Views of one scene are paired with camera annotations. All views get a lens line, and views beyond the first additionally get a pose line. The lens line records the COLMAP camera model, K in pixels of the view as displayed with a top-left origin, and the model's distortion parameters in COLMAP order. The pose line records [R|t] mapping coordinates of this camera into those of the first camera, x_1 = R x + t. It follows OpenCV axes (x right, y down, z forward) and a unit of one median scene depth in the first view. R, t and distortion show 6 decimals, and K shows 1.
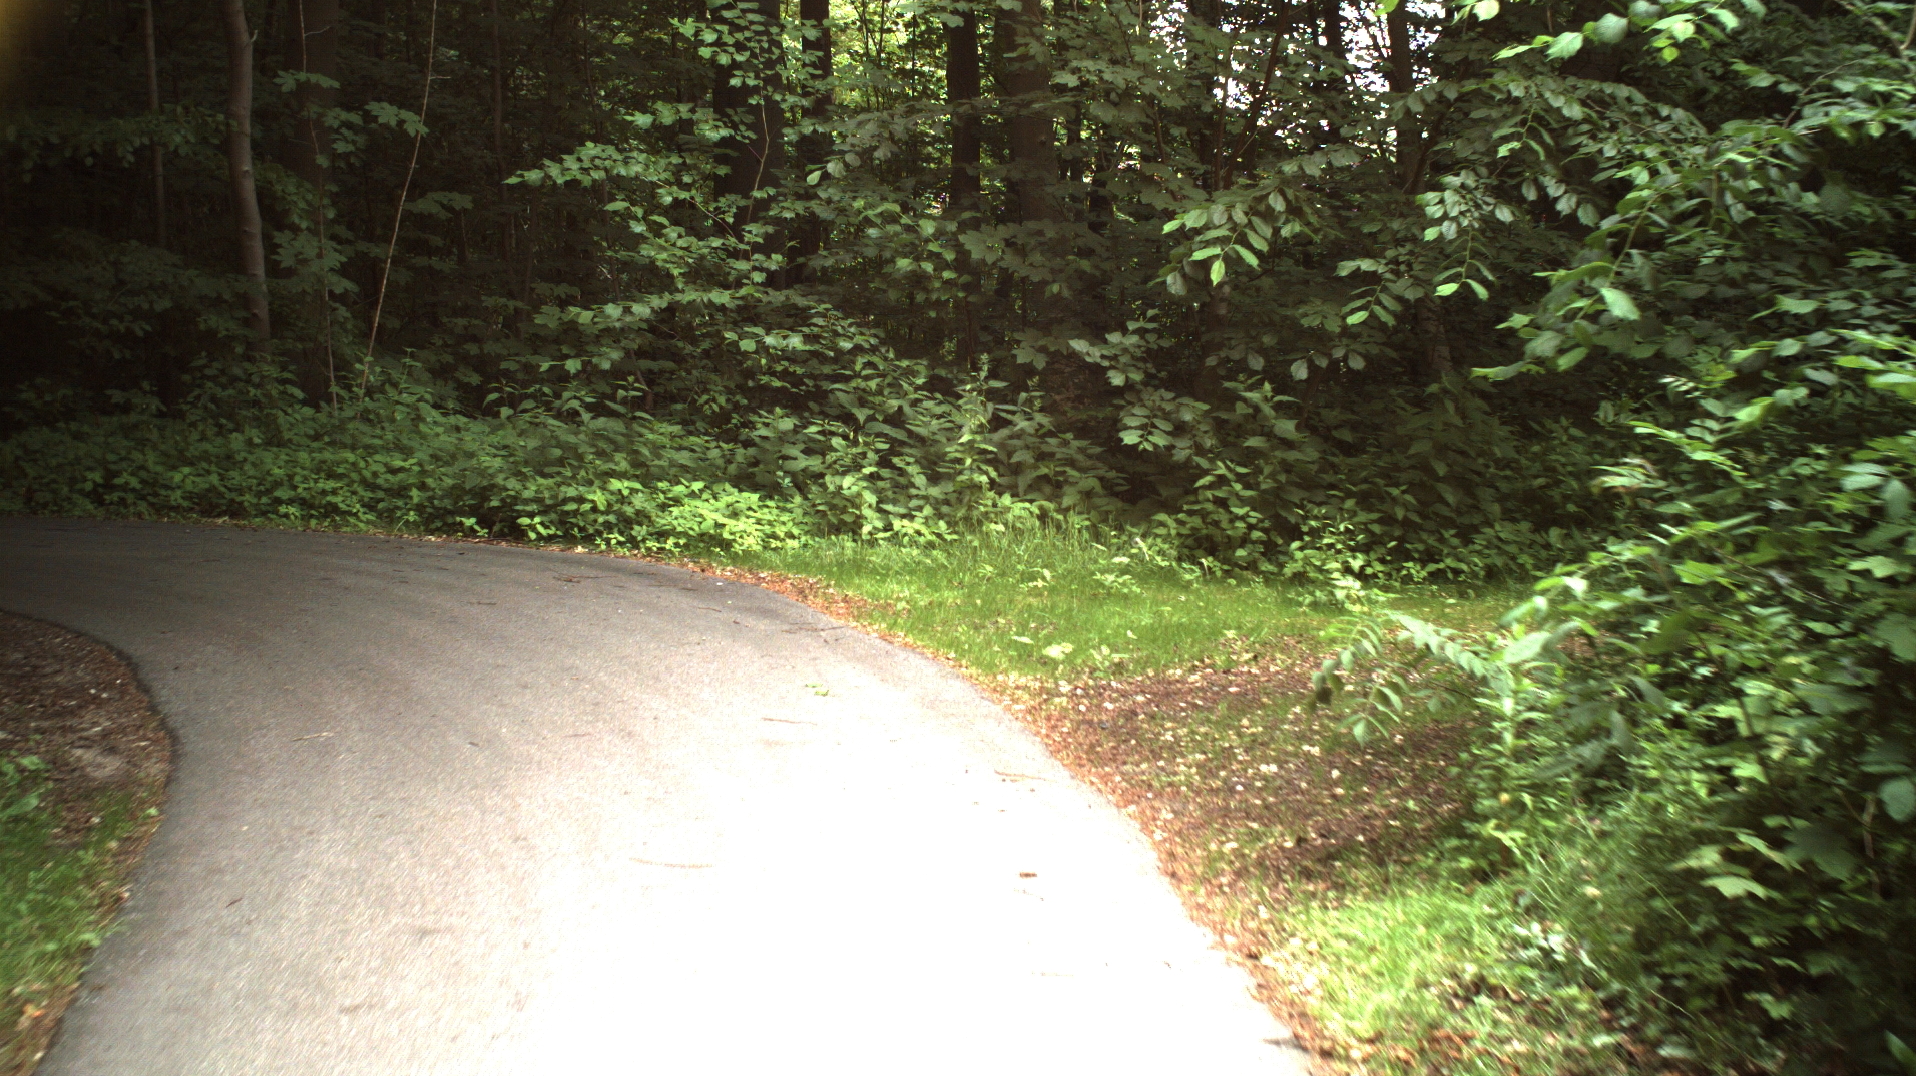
lens RADIAL K [[3142.7, 0, 958.0], [0, 3142.7, 538.0], [0, 0, 1]] dist [-0.349912, 0.968945]
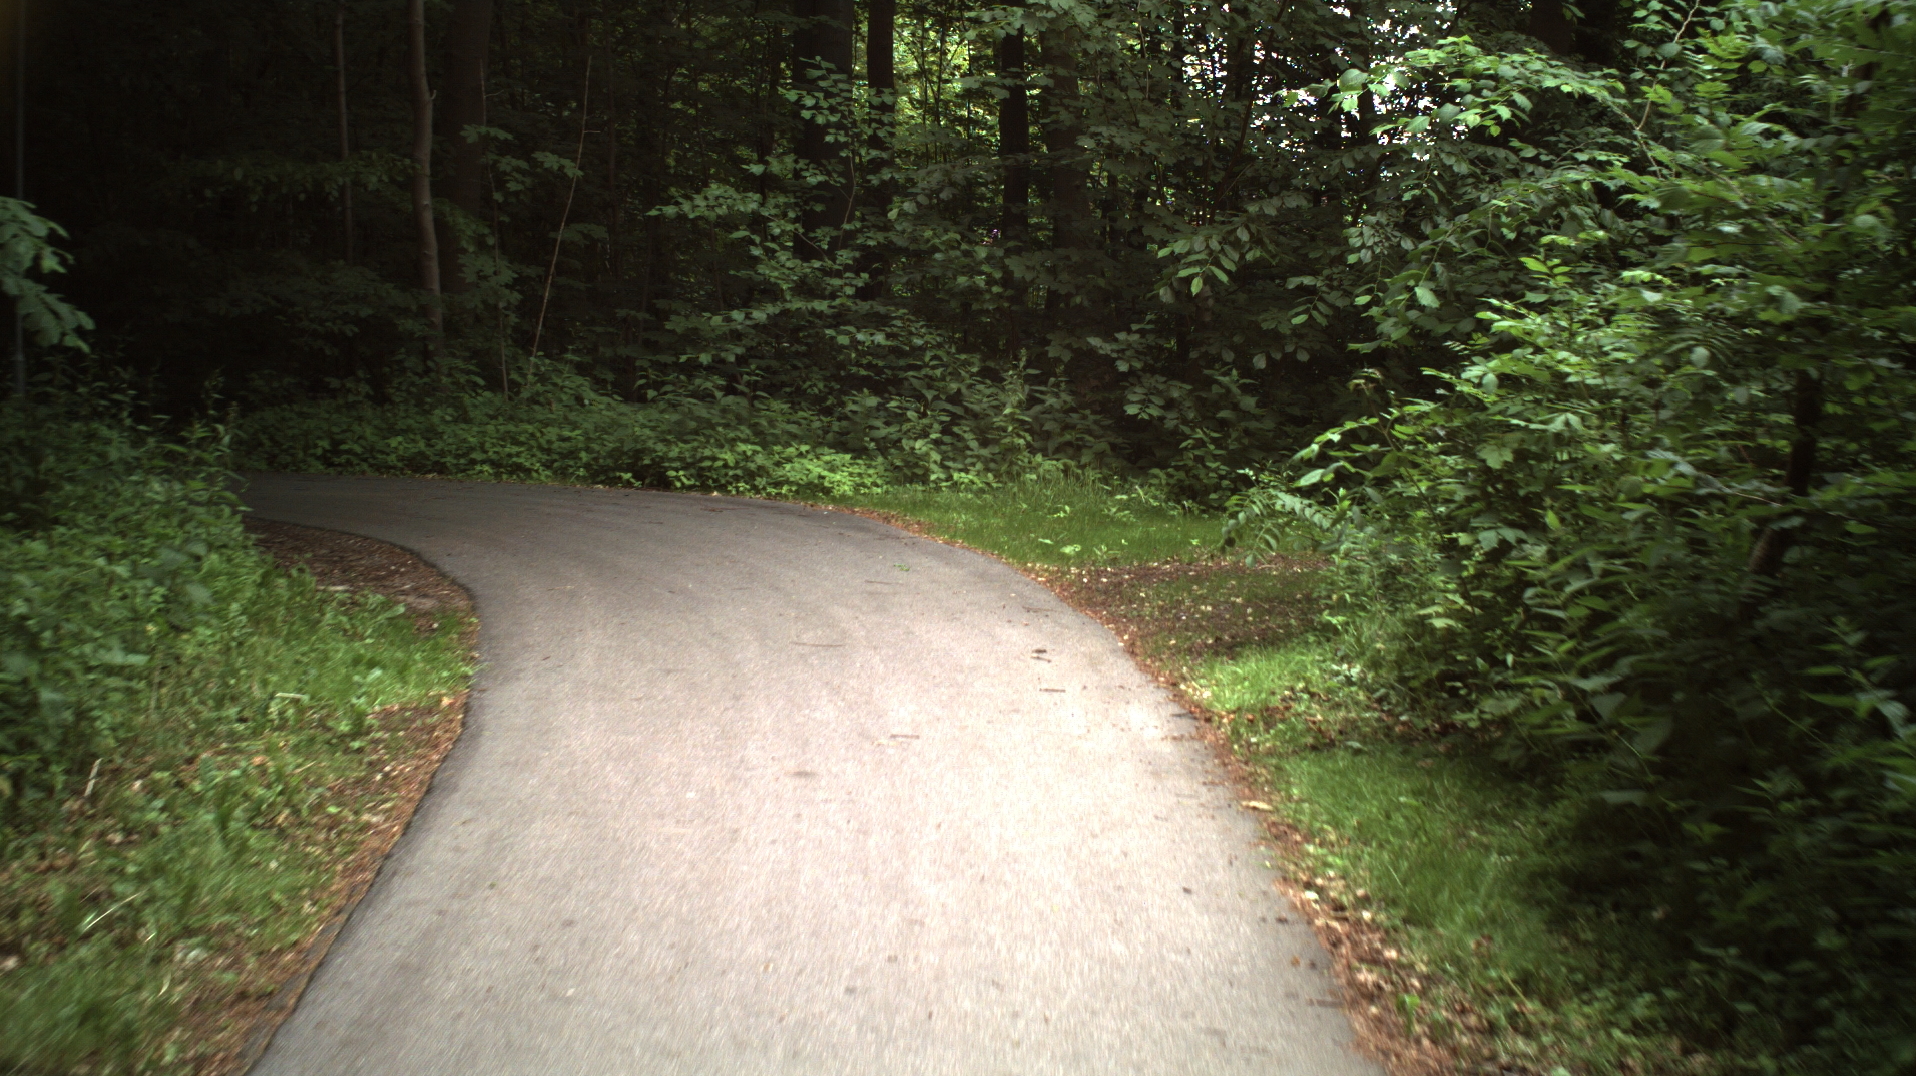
lens RADIAL K [[3142.7, 0, 958.0], [0, 3142.7, 538.0], [0, 0, 1]] dist [-0.349912, 0.968945]
pose [[0.999841, 0.007252, -0.016288, 0.003023], [-0.007449, 0.999899, -0.012097, 0.036635], [0.016198, 0.012216, 0.999794, -0.313725]]
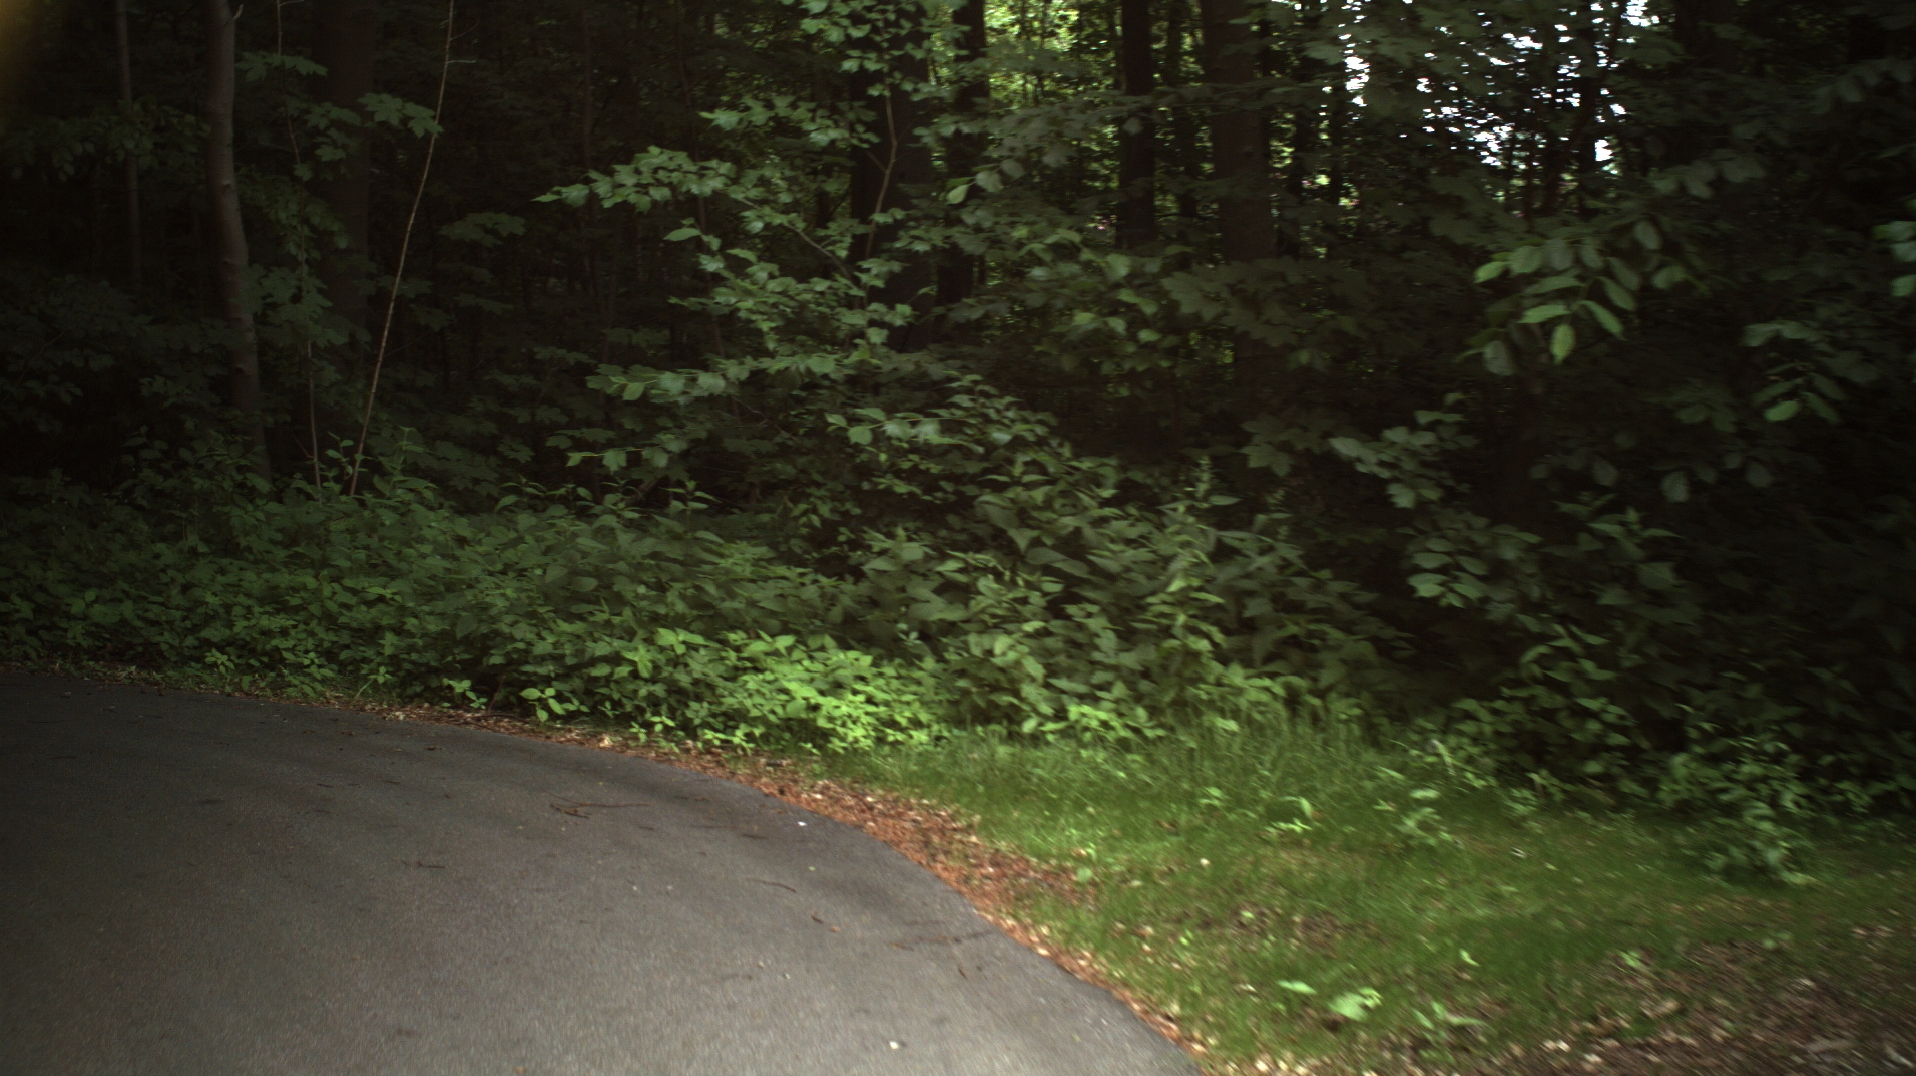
lens RADIAL K [[3142.7, 0, 958.0], [0, 3142.7, 538.0], [0, 0, 1]] dist [-0.349912, 0.968945]
pose [[0.998808, 0.006475, -0.048389, -0.011584], [-0.006816, 0.999953, -0.006897, -0.035381], [0.048342, 0.007219, 0.998805, 0.314919]]
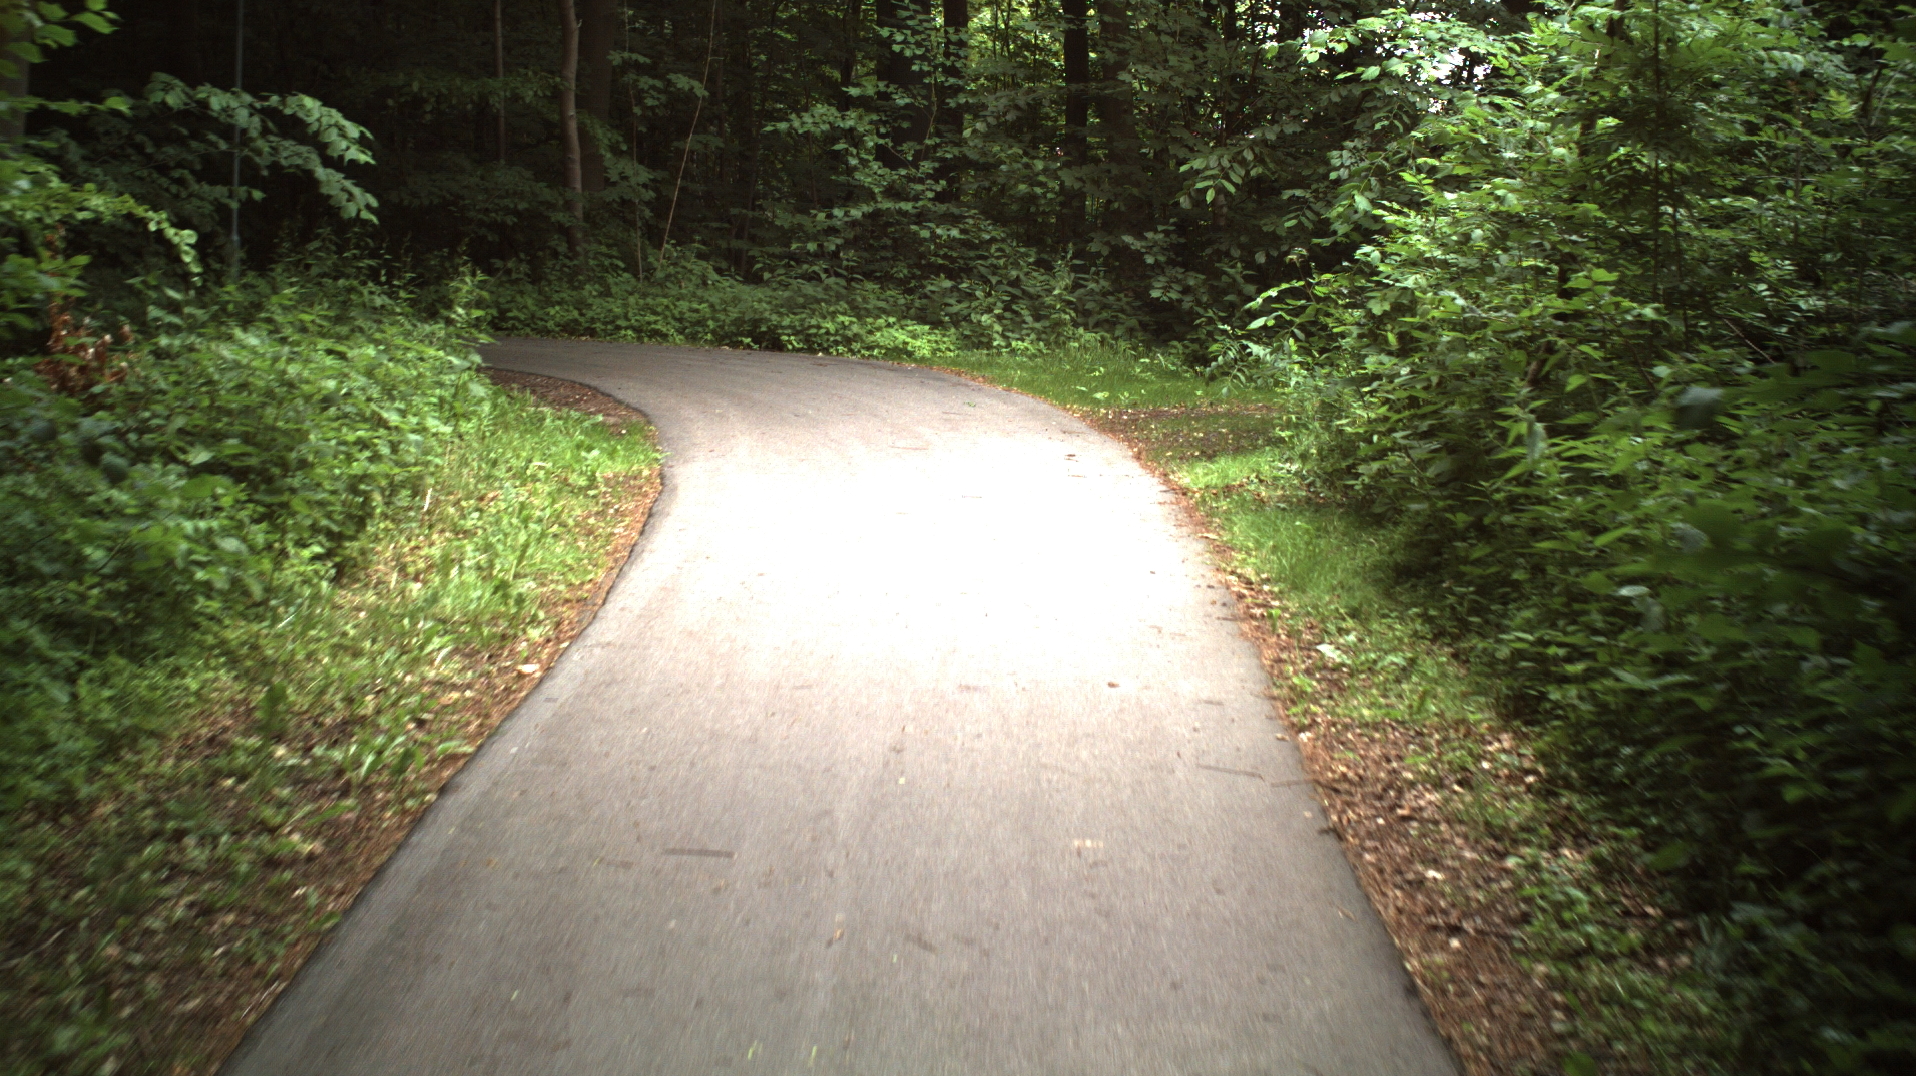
lens RADIAL K [[3142.7, 0, 958.0], [0, 3142.7, 538.0], [0, 0, 1]] dist [-0.349912, 0.968945]
pose [[0.998947, 0.029745, -0.034931, 0.011322], [-0.029244, 0.999463, 0.014762, 0.071540], [0.035351, -0.013725, 0.999281, -0.625112]]
